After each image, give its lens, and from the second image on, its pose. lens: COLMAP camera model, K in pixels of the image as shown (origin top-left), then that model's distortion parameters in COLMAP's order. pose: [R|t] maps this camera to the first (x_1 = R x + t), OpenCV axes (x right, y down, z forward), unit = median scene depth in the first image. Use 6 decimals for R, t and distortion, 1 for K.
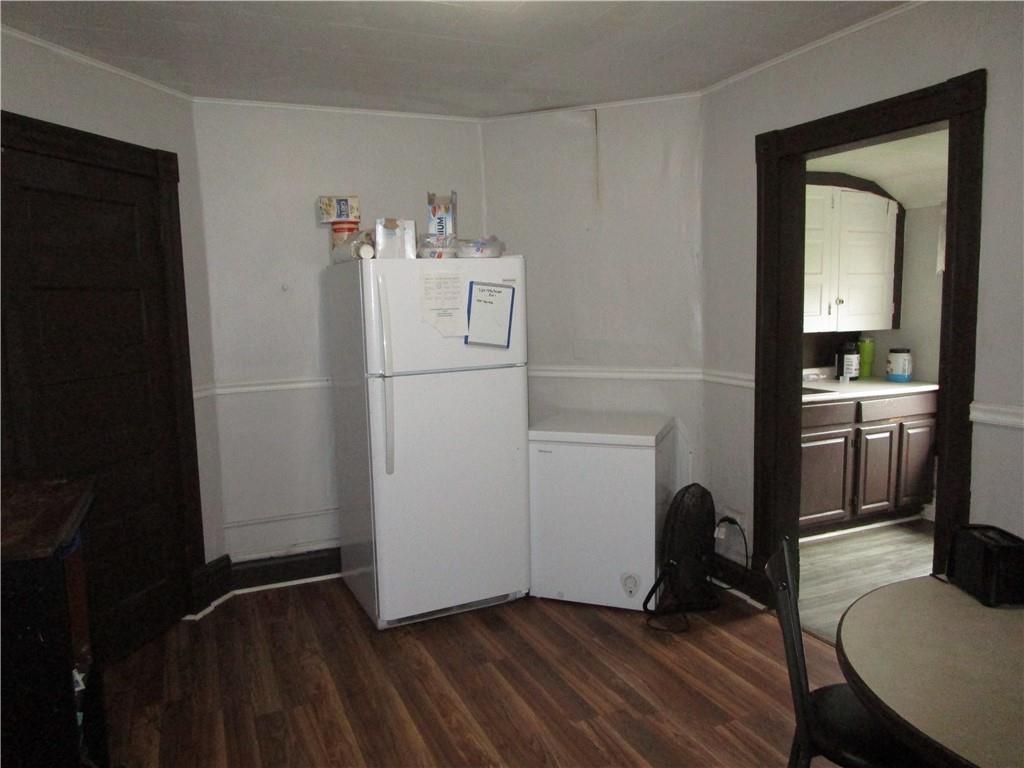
lens RADIAL K [[733.0, 0, 514.4], [0, 733.0, 385.1], [0, 0, 1]] dist [-0.012765, -0.003344]
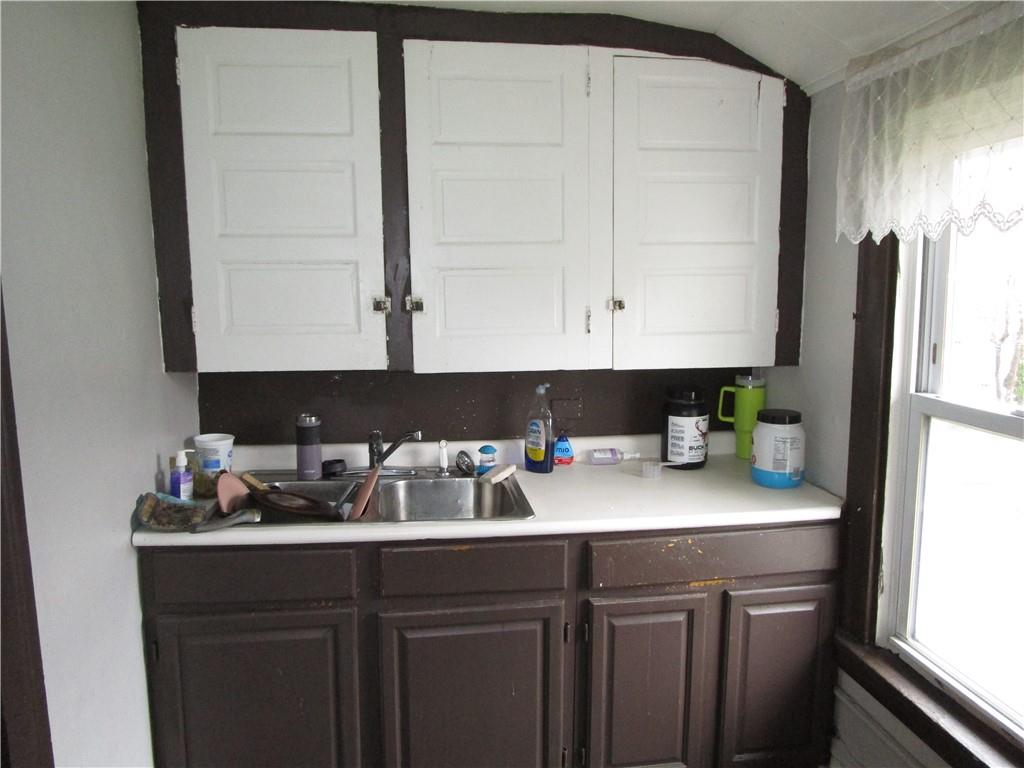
lens RADIAL K [[733.0, 0, 508.5], [0, 733.0, 382.4], [0, 0, 1]] dist [-0.012765, -0.003344]
pose [[0.956644, 0.049060, -0.287098, 0.505569], [-0.041421, 0.998609, 0.032626, -0.076982], [0.288299, -0.019320, 0.957345, 0.533270]]
